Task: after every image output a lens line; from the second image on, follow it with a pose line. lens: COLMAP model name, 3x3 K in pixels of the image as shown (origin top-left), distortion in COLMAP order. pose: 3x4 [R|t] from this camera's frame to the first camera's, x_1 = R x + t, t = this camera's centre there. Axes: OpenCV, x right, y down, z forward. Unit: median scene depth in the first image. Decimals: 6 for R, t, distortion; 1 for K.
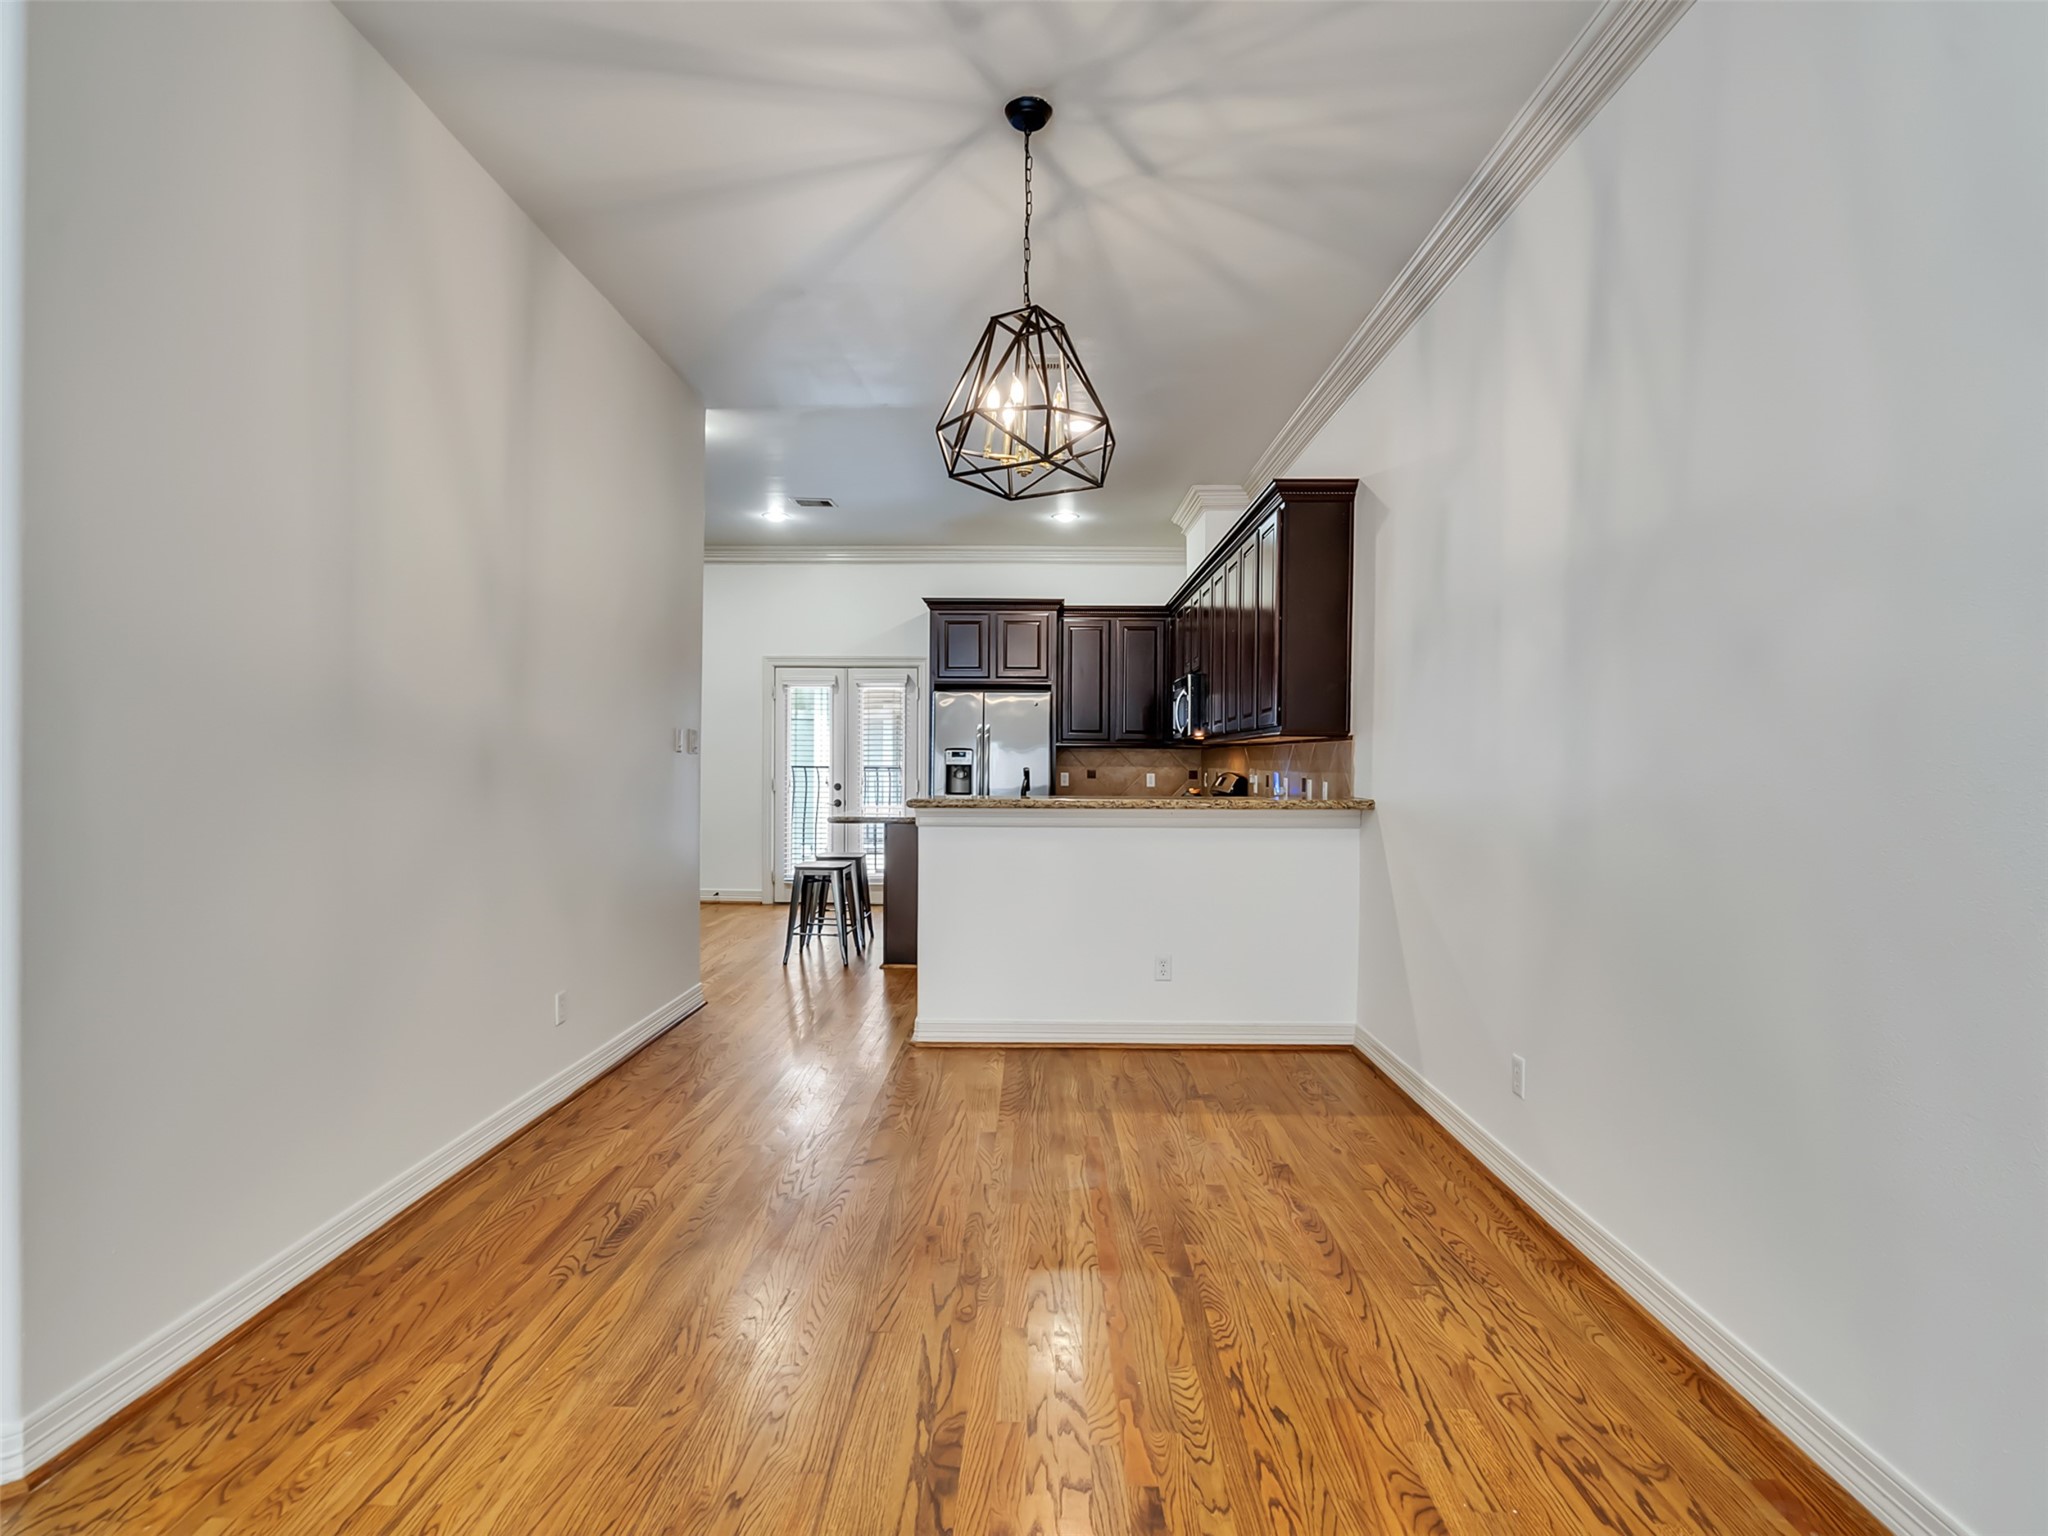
lens RADIAL K [[1048.5, 0, 1001.8], [0, 1048.5, 765.2], [0, 0, 1]] dist [-0.006119, 0.003167]
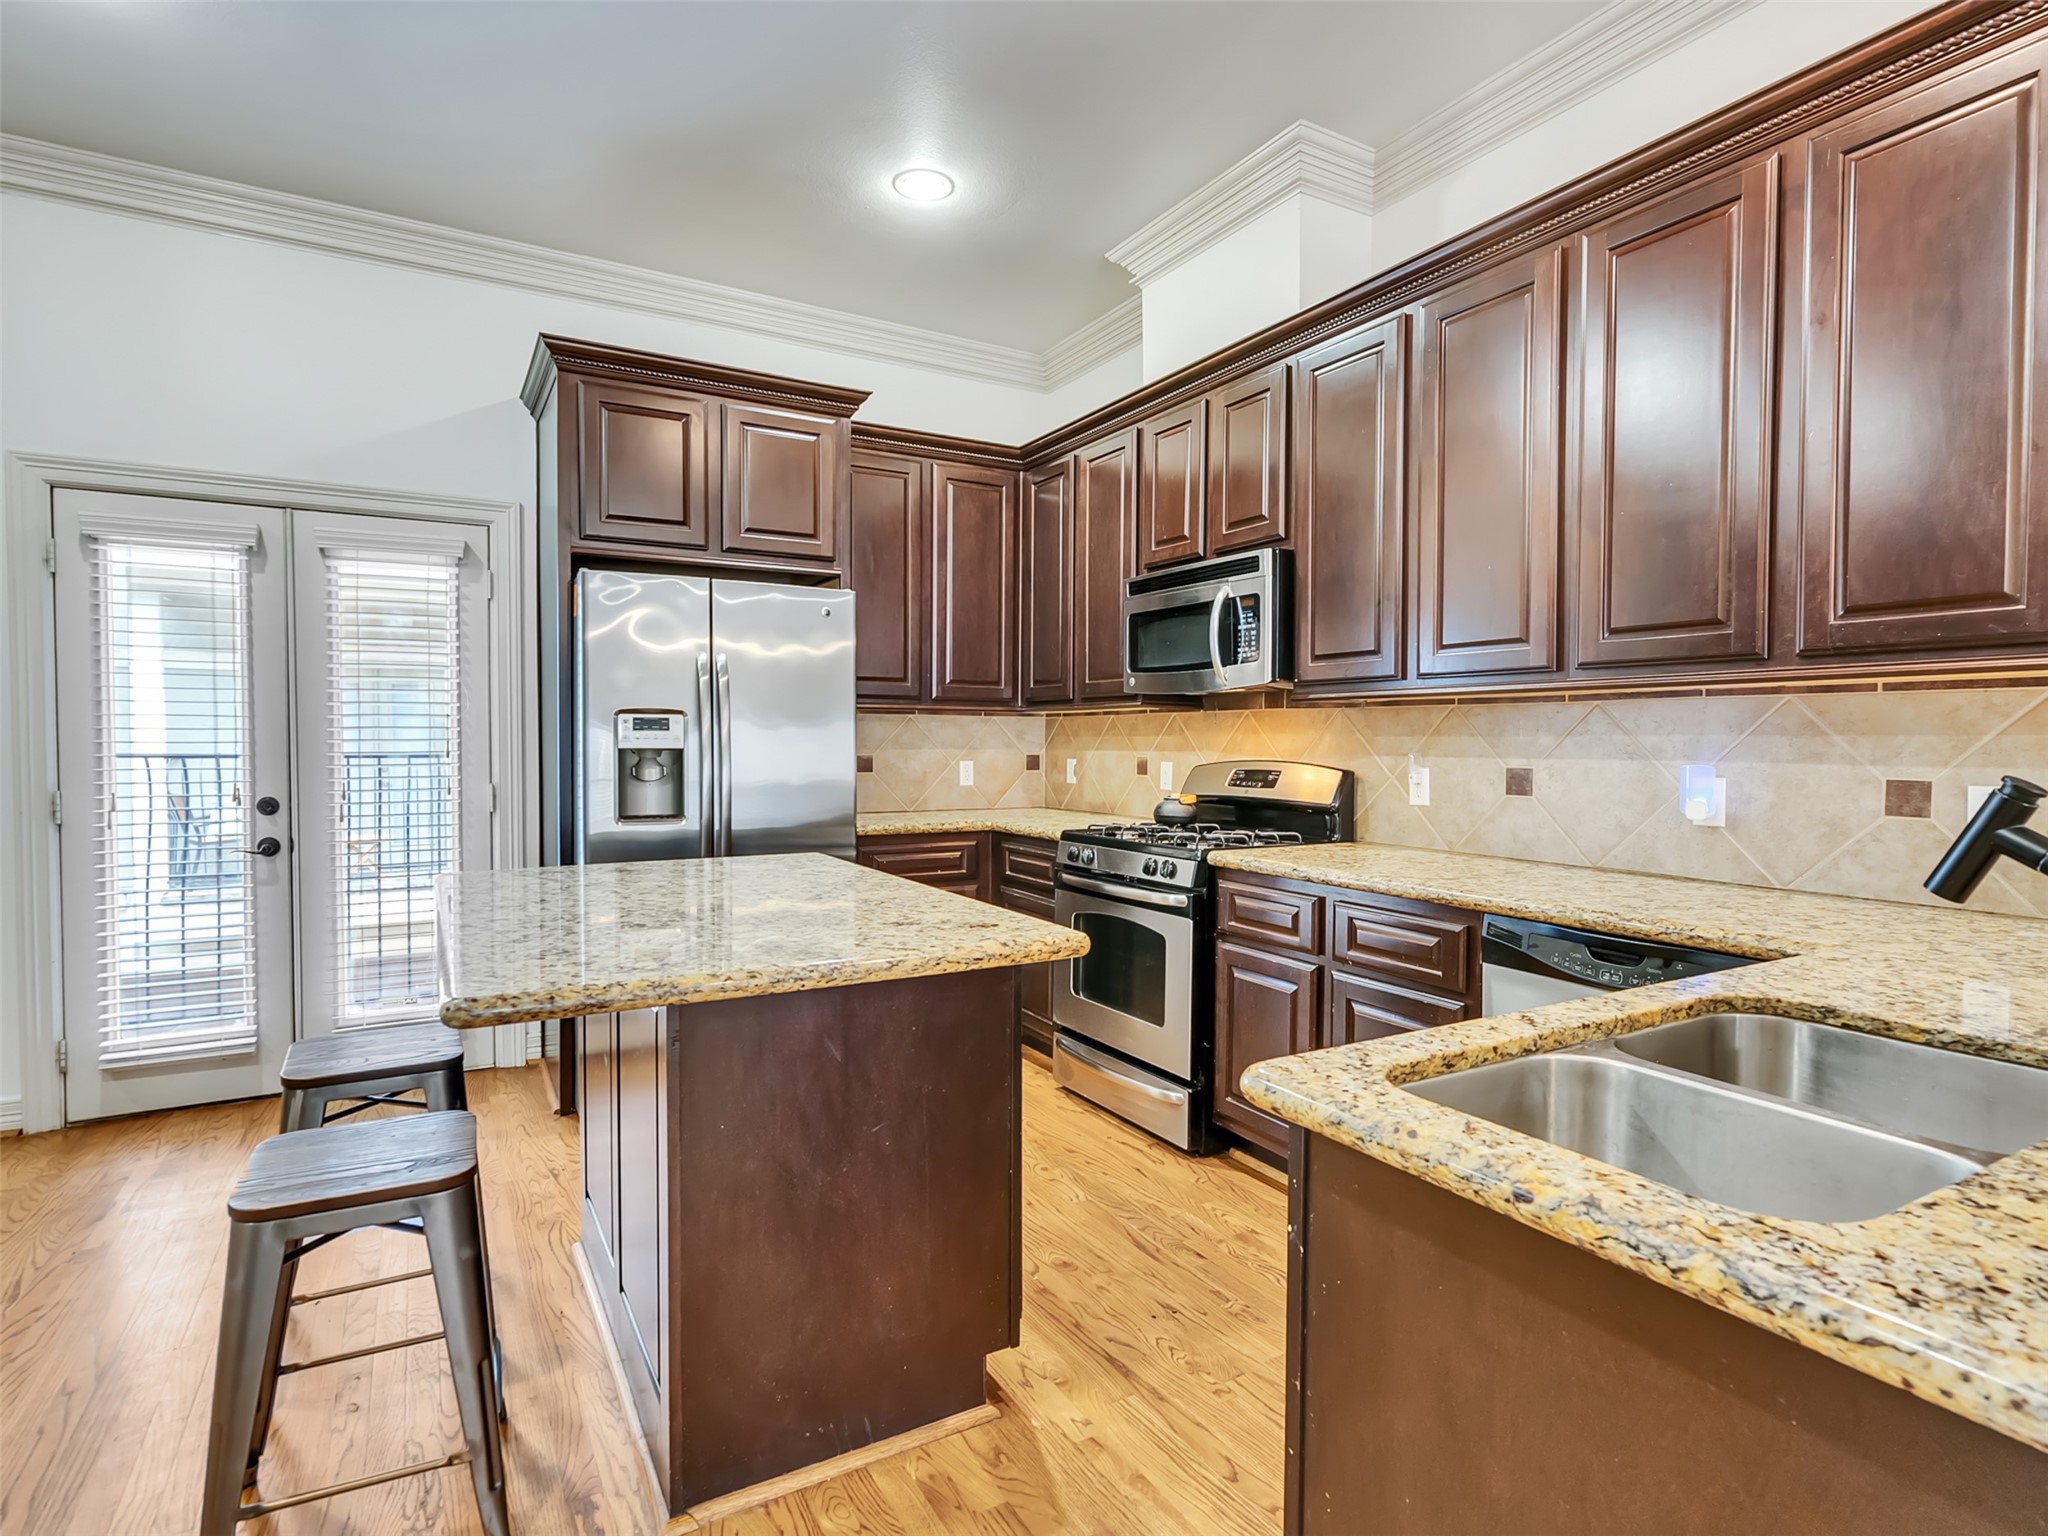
lens RADIAL K [[1048.5, 0, 1015.0], [0, 1048.5, 764.9], [0, 0, 1]] dist [-0.006119, 0.003167]
pose [[0.853583, -0.017772, 0.520653, -0.134558], [0.007938, 0.999746, 0.021112, -0.001619], [-0.520896, -0.013888, 0.853507, 0.569700]]
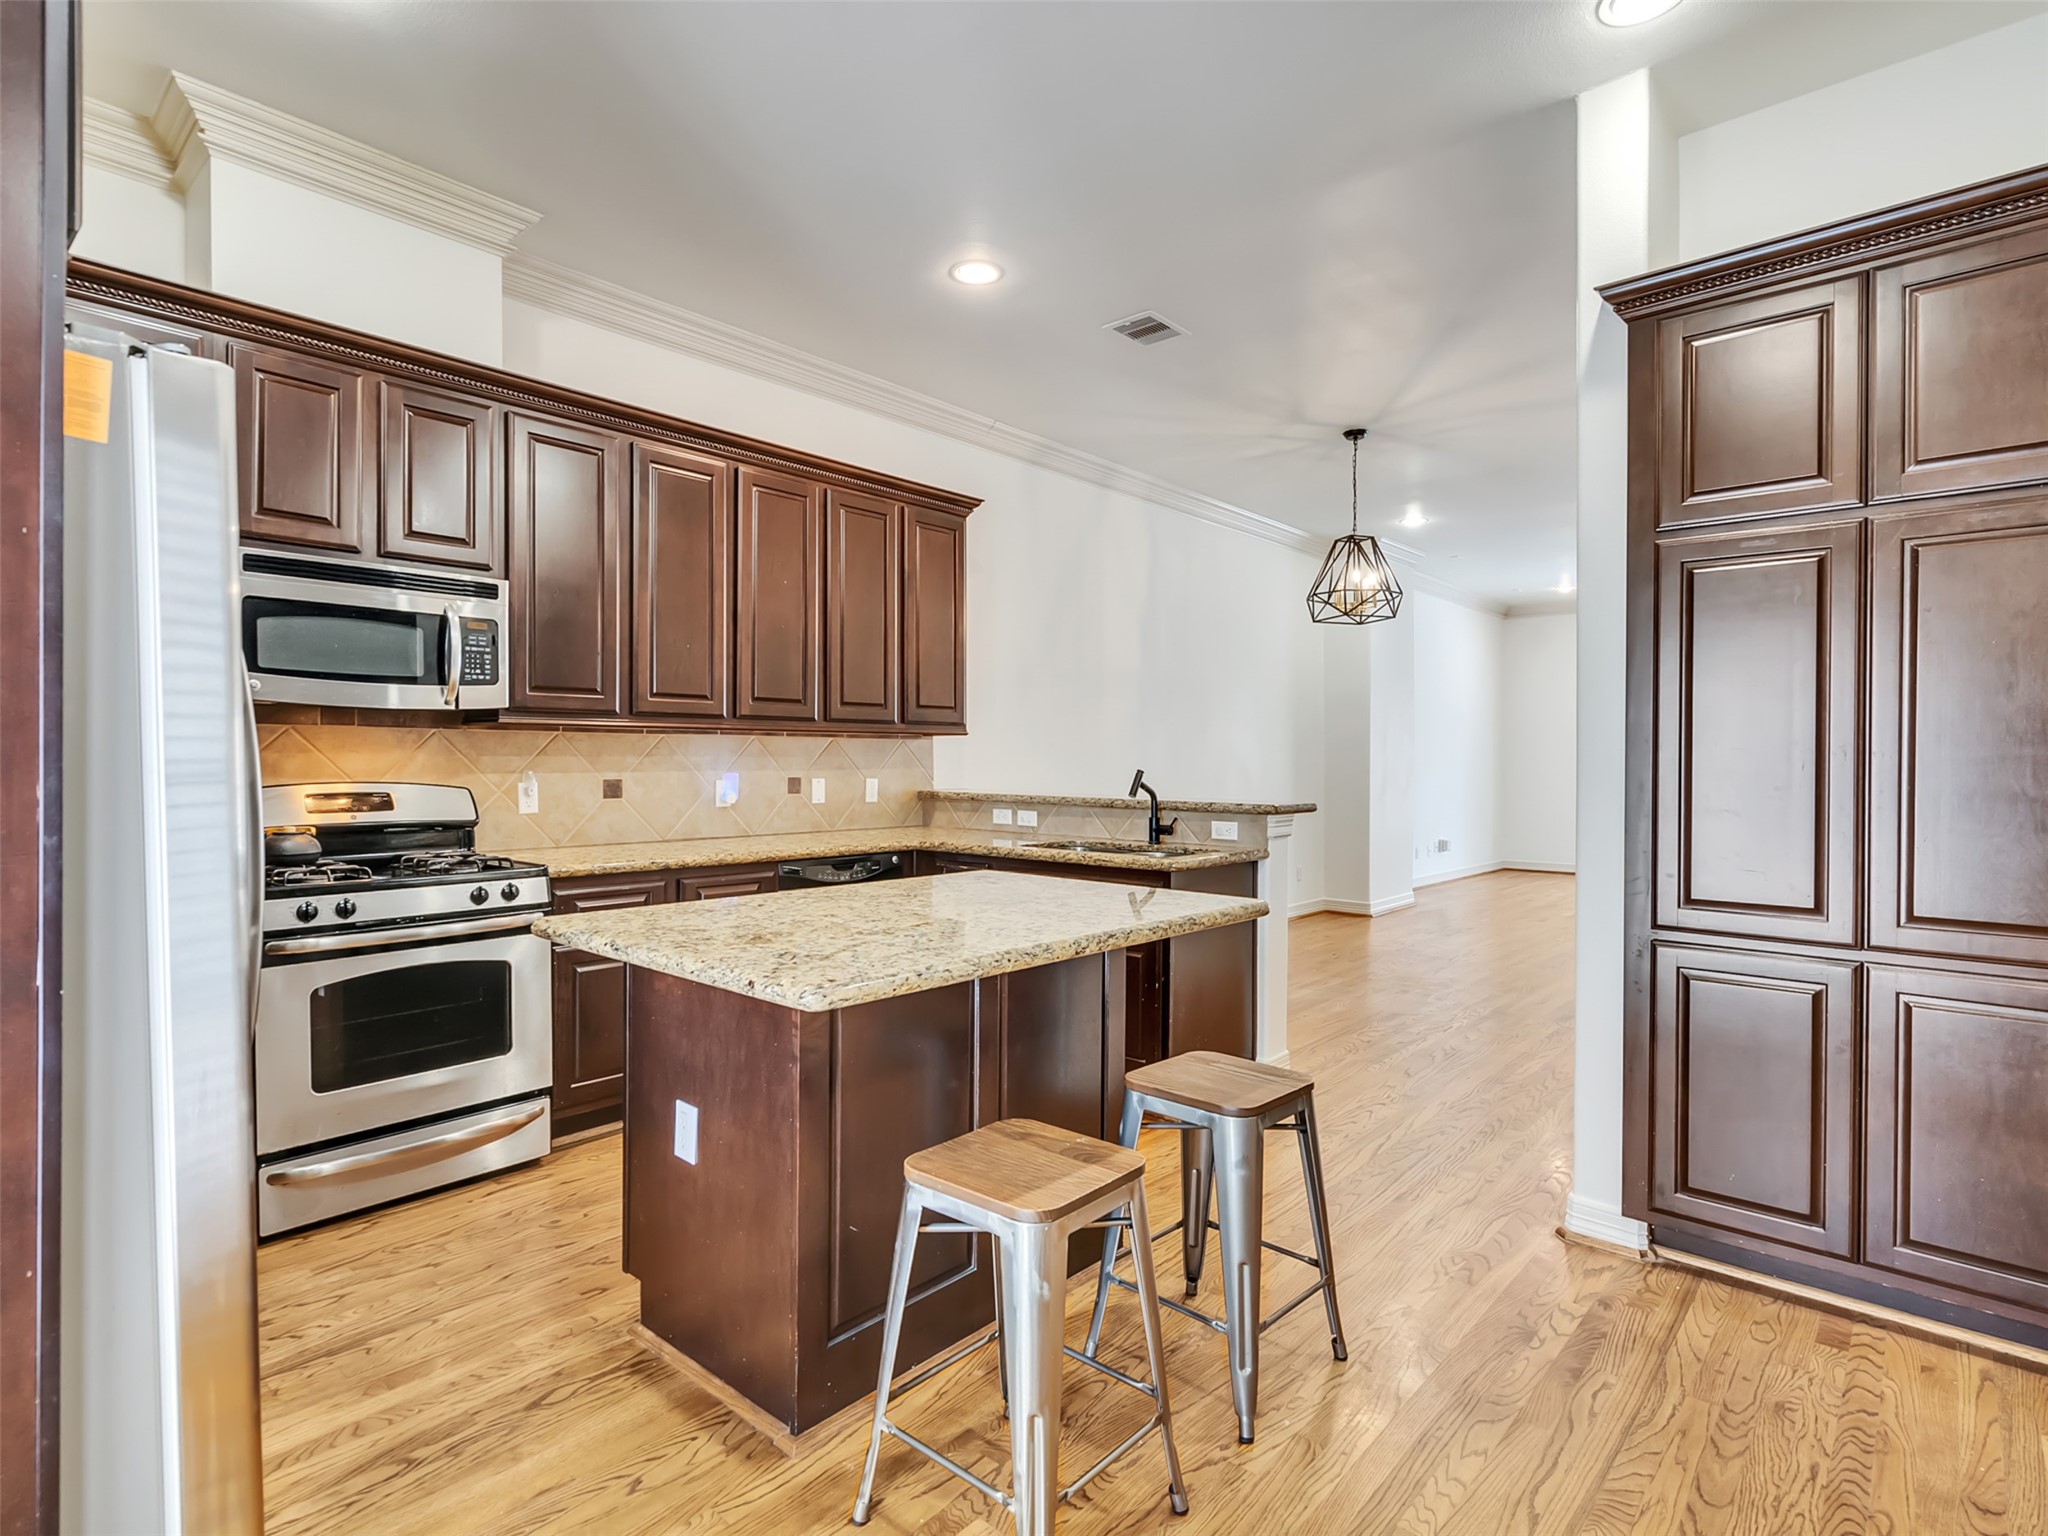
lens RADIAL K [[1048.5, 0, 1010.1], [0, 1048.5, 758.0], [0, 0, 1]] dist [-0.006119, 0.003167]
pose [[-0.762263, -0.012372, 0.647150, -0.272298], [-0.004226, 0.999891, 0.014138, -0.009713], [-0.647254, 0.008042, -0.762232, 1.047460]]
